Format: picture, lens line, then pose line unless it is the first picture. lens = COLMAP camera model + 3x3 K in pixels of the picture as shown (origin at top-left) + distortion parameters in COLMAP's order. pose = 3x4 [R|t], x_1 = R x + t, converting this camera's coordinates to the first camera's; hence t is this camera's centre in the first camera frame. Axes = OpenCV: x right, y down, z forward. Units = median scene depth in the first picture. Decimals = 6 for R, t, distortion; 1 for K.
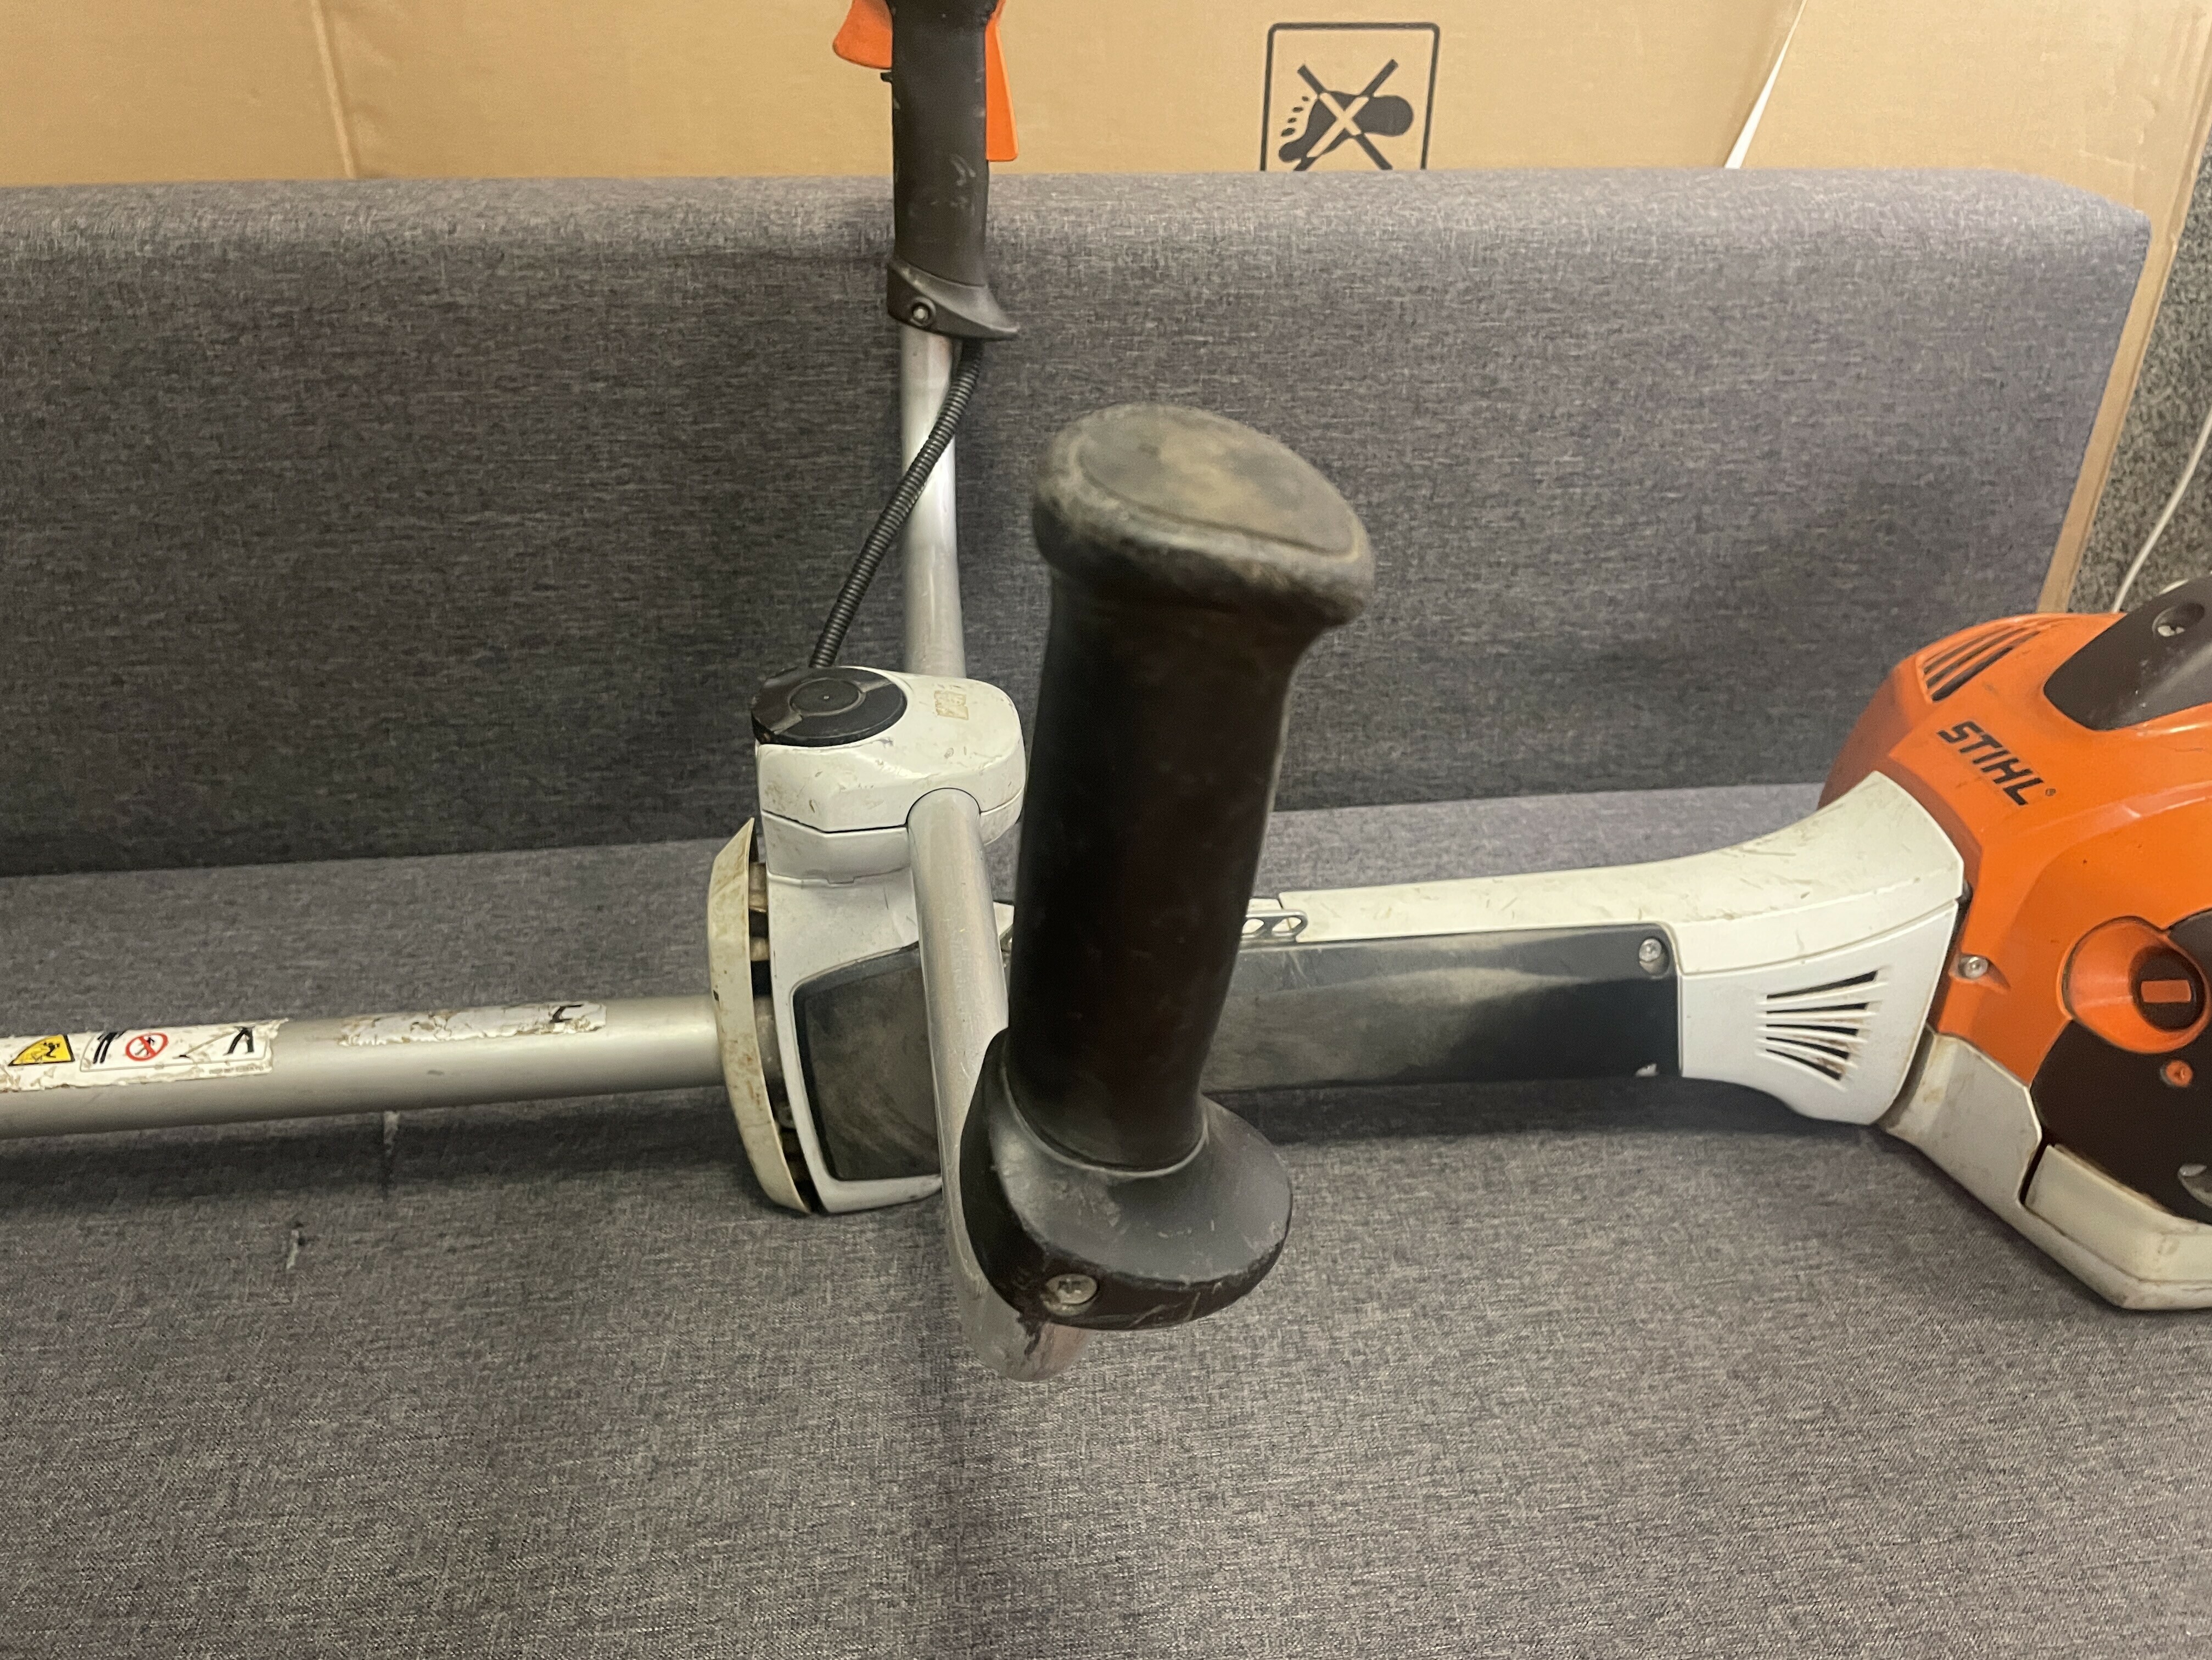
lens RADIAL K [[1688.3, 0, 1117.2], [0, 1688.3, 798.9], [0, 0, 1]] dist [0.081786, -0.112028]
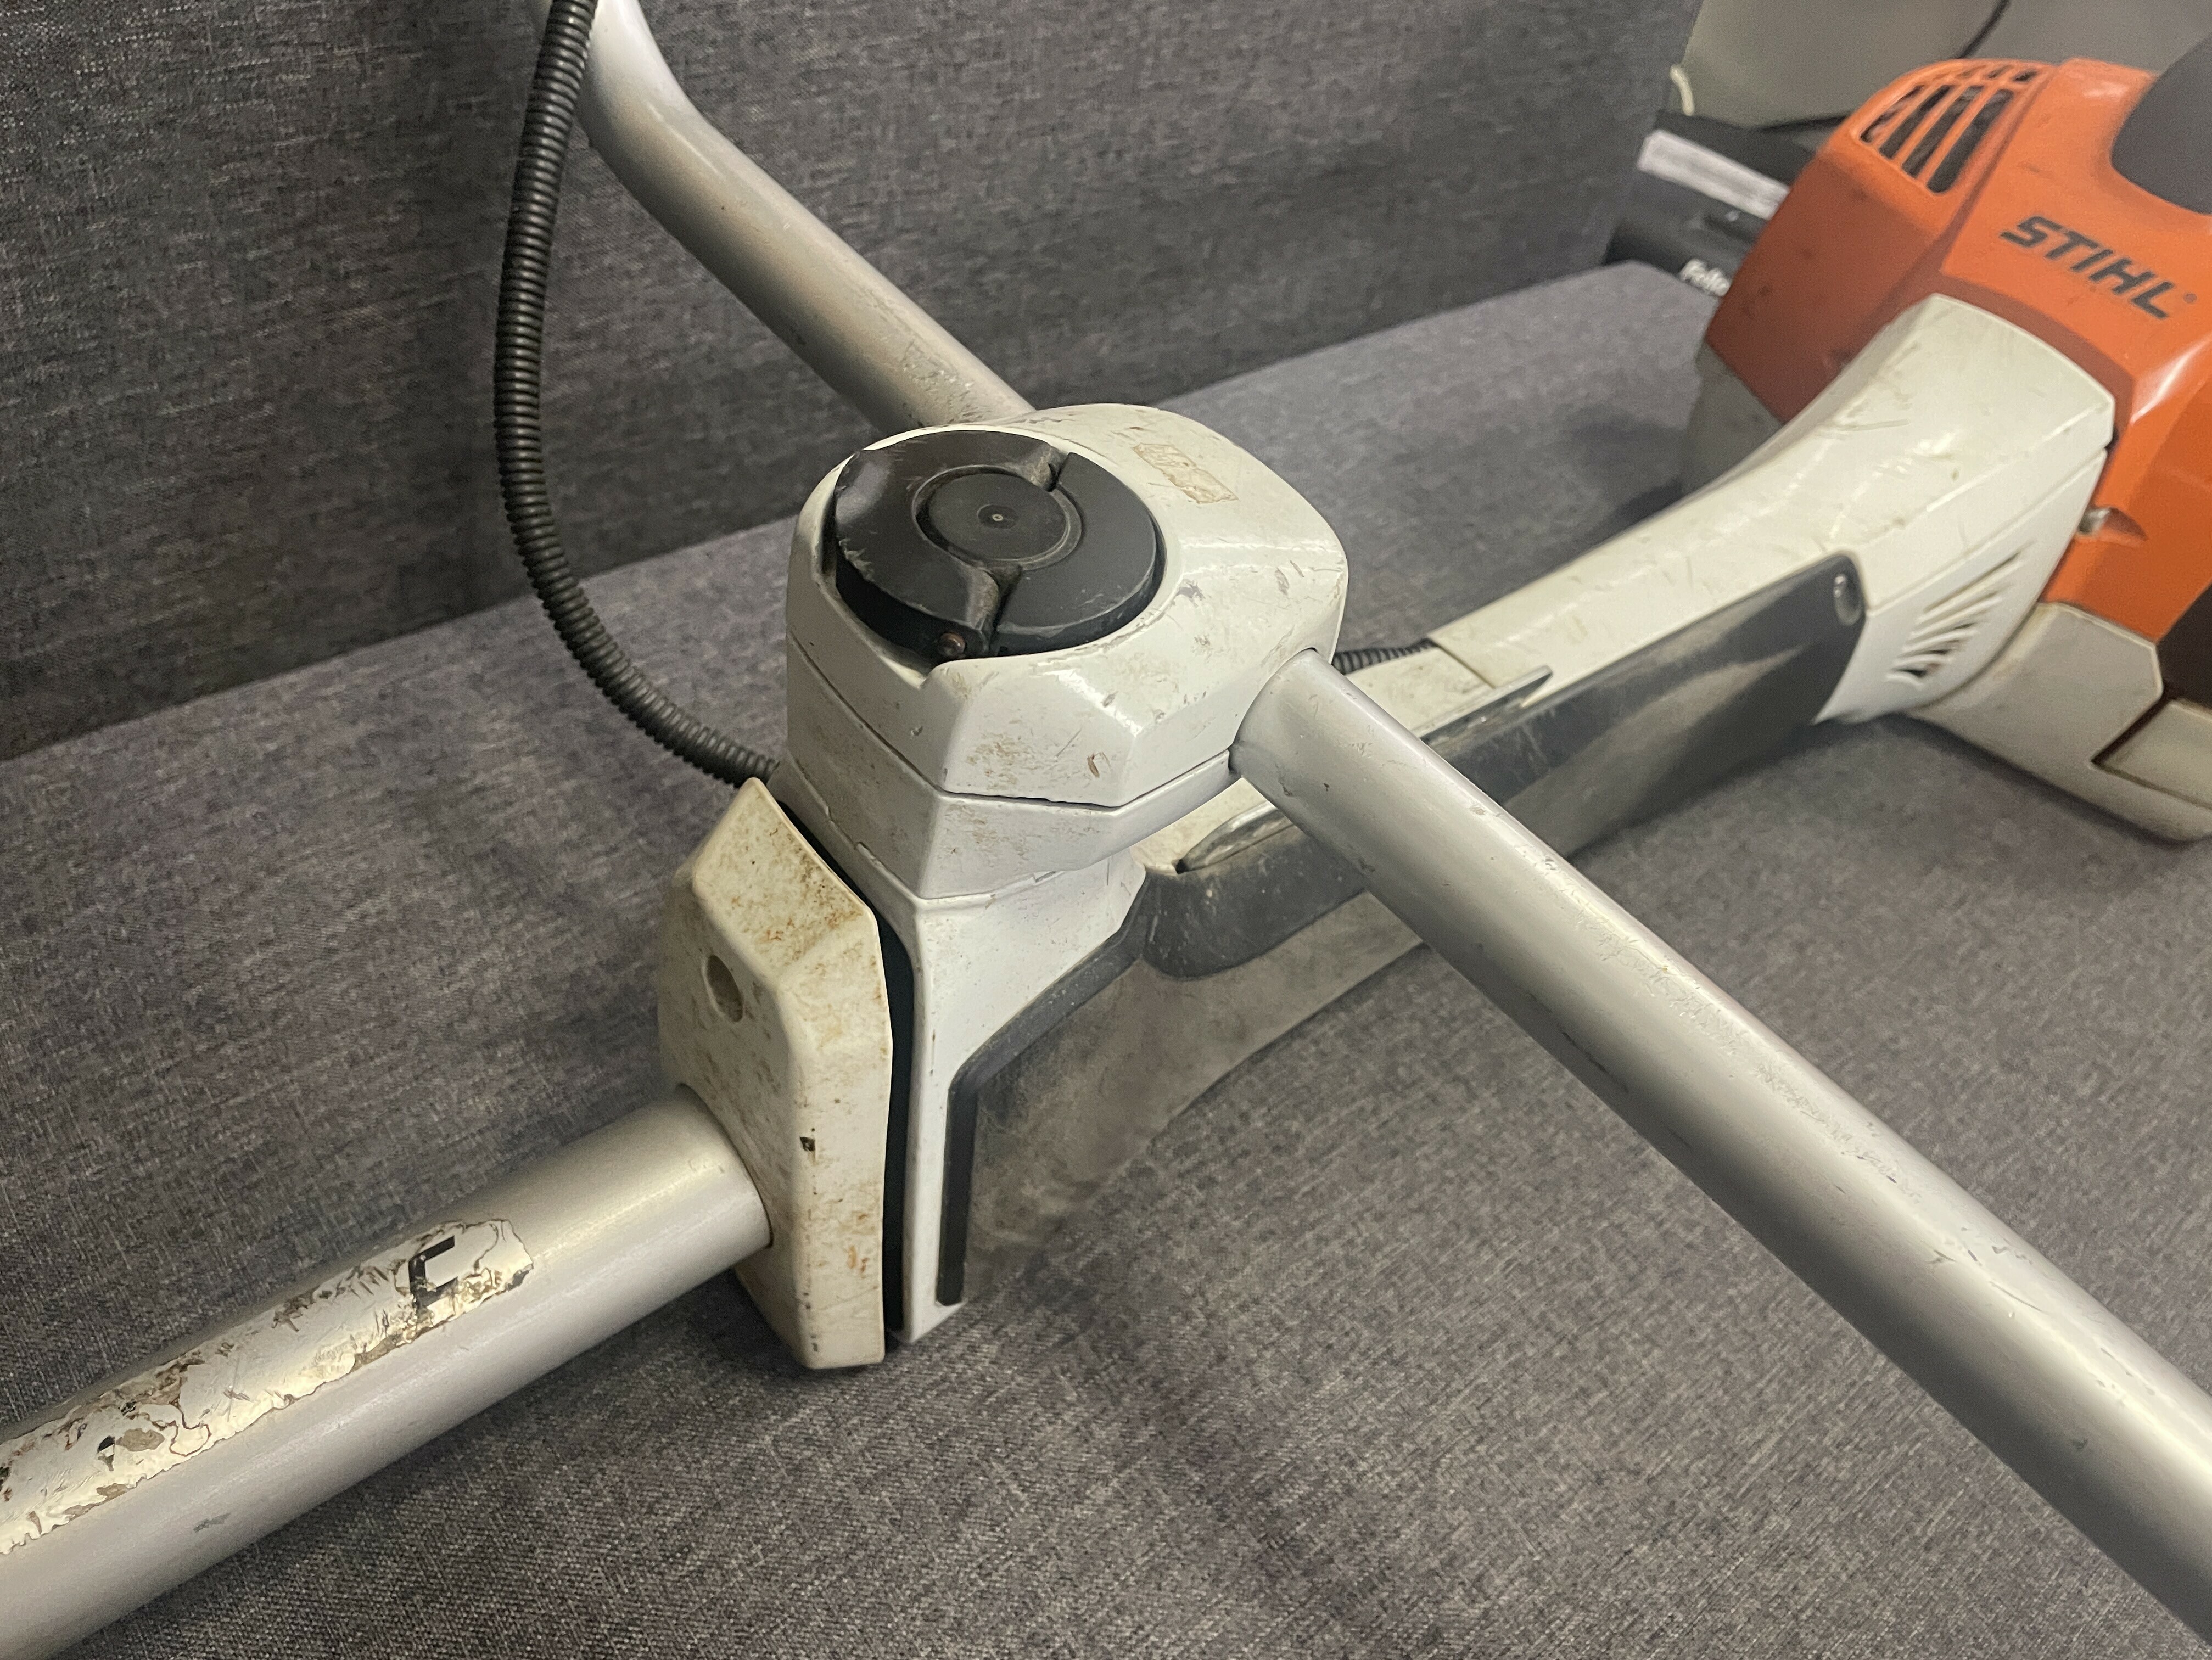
lens RADIAL K [[1699.6, 0, 1116.8], [0, 1699.6, 800.4], [0, 0, 1]] dist [0.070018, -0.107576]
pose [[0.835589, -0.292339, 0.465111, -0.308561], [0.149547, 0.935722, 0.319468, -0.105237], [-0.528608, -0.197388, 0.825598, 0.474179]]
